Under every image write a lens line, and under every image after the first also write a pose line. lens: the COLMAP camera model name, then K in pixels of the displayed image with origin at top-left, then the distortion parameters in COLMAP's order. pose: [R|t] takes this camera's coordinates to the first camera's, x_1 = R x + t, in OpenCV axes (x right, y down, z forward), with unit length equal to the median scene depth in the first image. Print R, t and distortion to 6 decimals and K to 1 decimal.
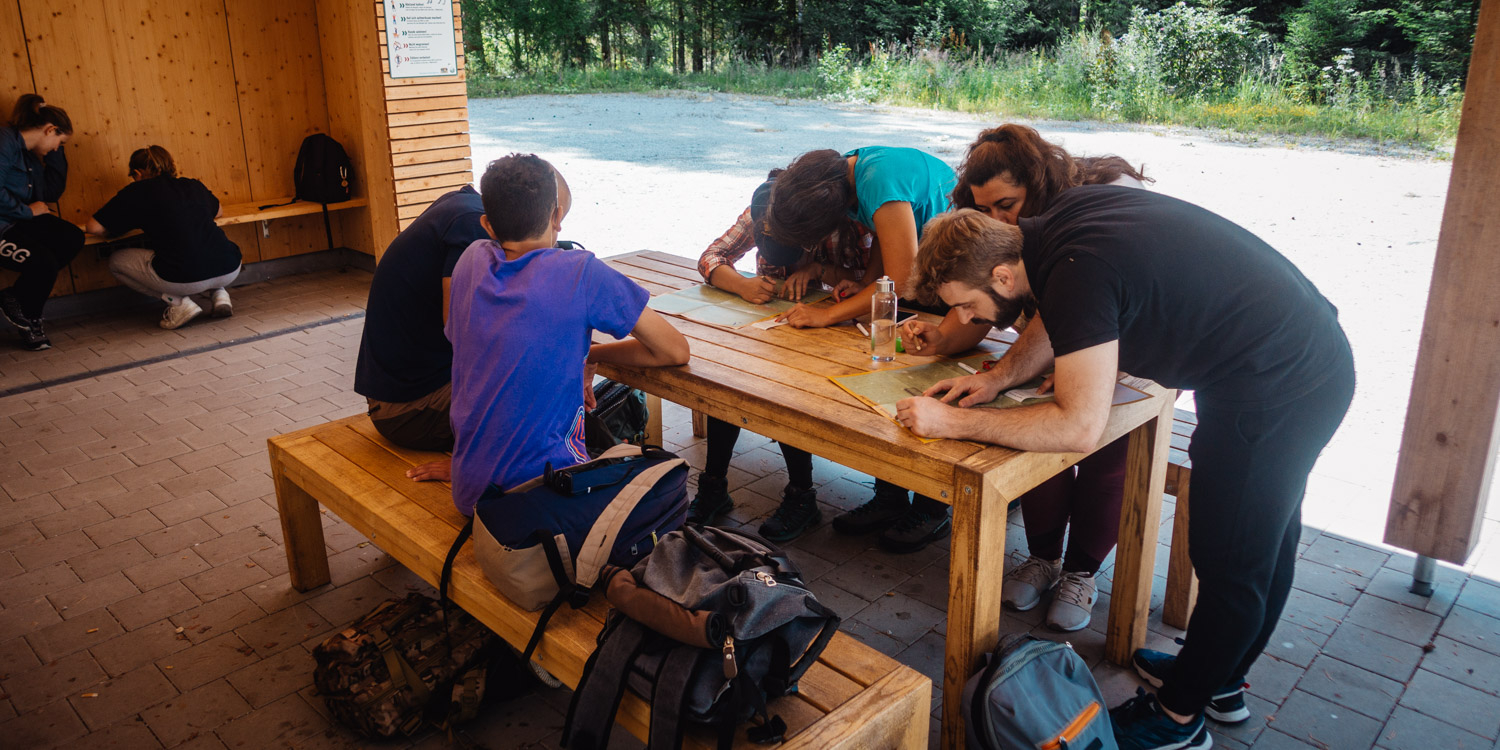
lens RADIAL K [[1113.3, 0, 751.2], [0, 1113.3, 361.6], [0, 0, 1]] dist [0.002609, 0.005298]
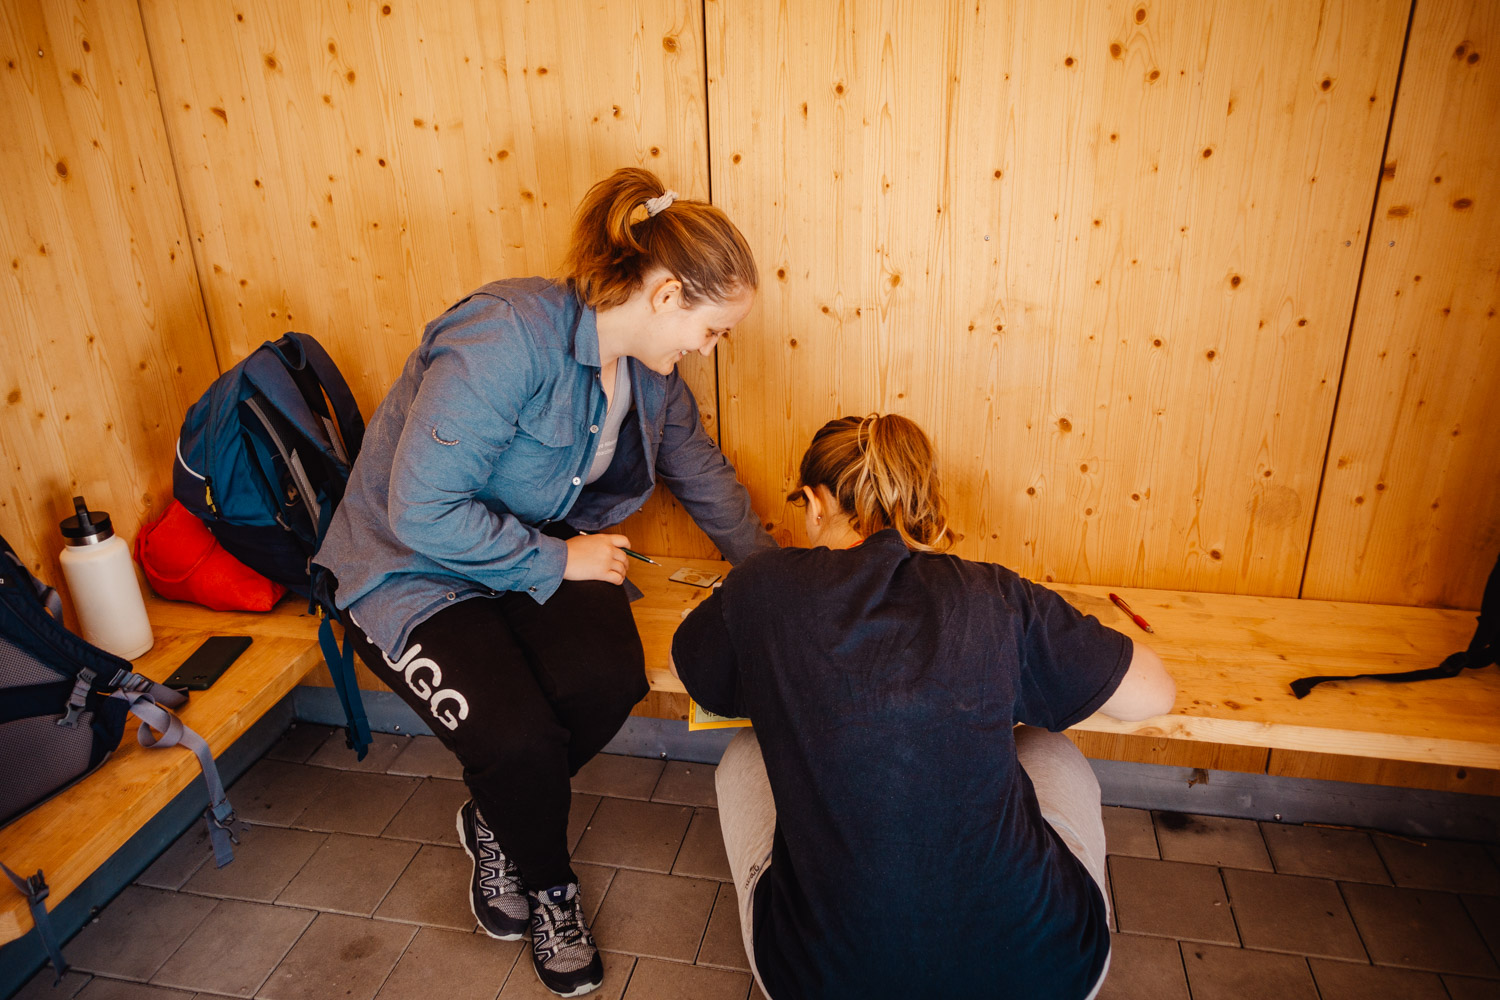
lens RADIAL K [[1073.5, 0, 750.0], [0, 1073.5, 500.0], [0, 0, 1]] dist [0.001019, 0.000192]
pose [[0.565539, 0.307921, -0.765082, -0.576937], [-0.235194, 0.949378, 0.208241, -0.337563], [0.790474, 0.062174, 0.609332, 1.281558]]
